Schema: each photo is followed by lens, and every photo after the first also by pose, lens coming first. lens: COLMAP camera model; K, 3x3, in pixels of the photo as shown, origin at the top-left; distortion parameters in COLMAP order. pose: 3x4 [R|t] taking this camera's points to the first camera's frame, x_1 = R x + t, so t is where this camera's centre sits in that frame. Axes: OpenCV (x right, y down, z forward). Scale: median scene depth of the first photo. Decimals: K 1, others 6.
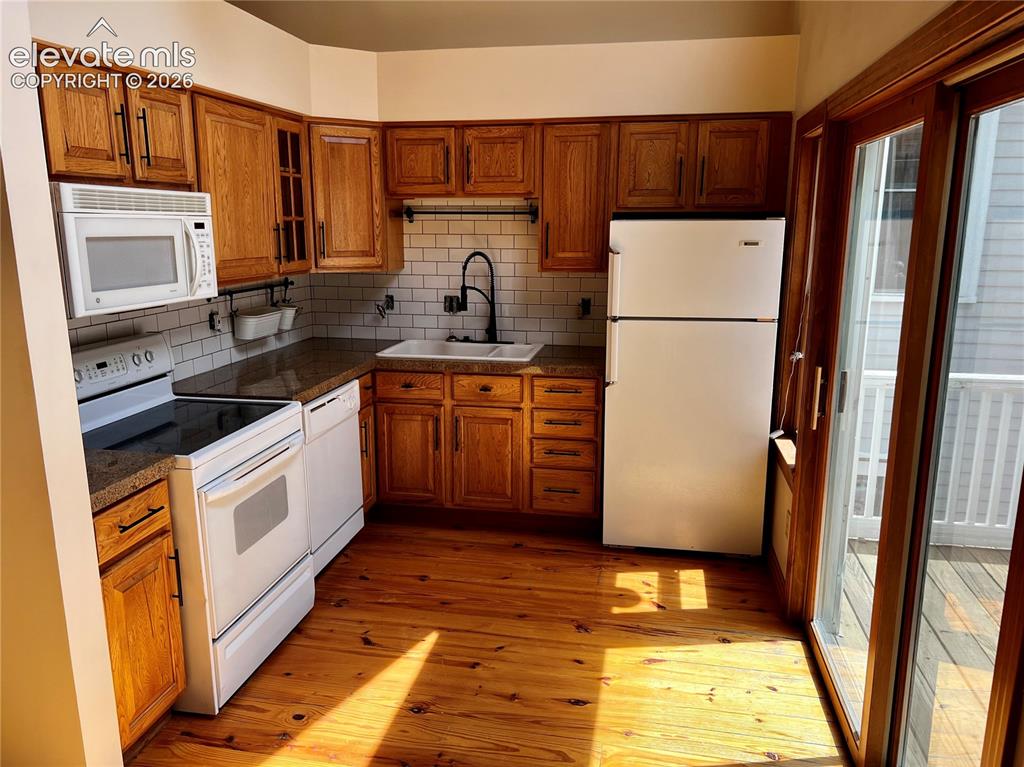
lens RADIAL K [[772.2, 0, 512.0], [0, 772.2, 383.5], [0, 0, 1]] dist [0.052656, -0.005251]
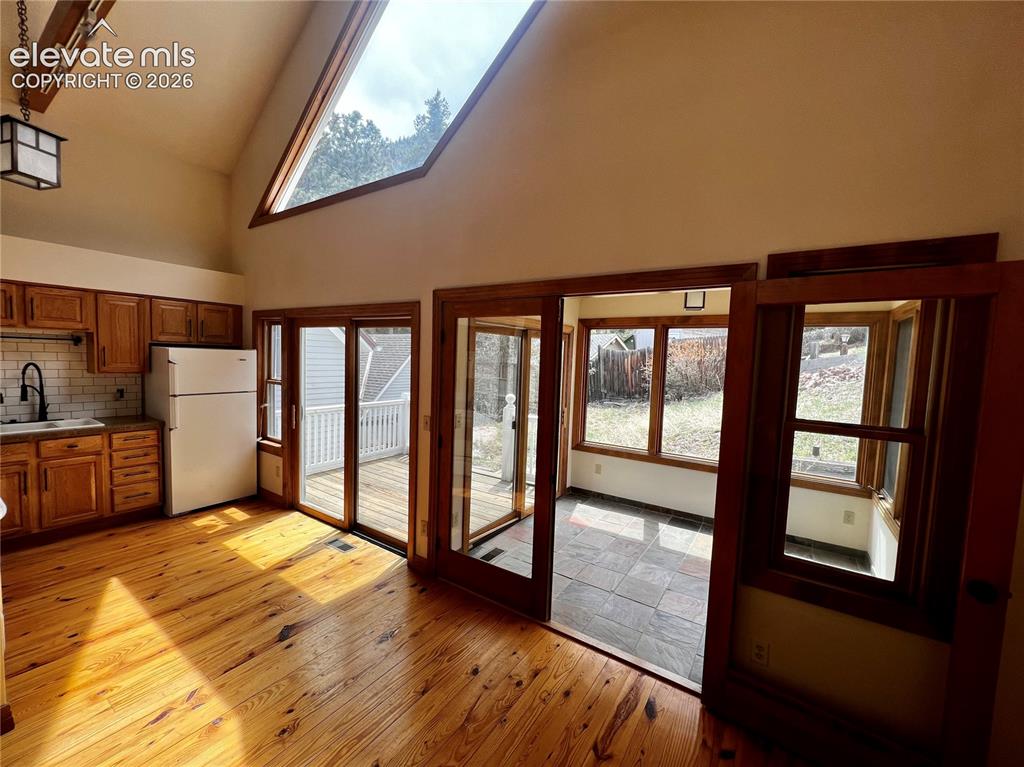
lens RADIAL K [[411.5, 0, 512.0], [0, 411.5, 383.5], [0, 0, 1]] dist [0.000153, 0.000449]
pose [[0.385369, -0.047247, 0.921552, -0.484512], [0.154801, 0.987845, -0.014088, 0.033077], [-0.909685, 0.148086, 0.387999, -0.200100]]
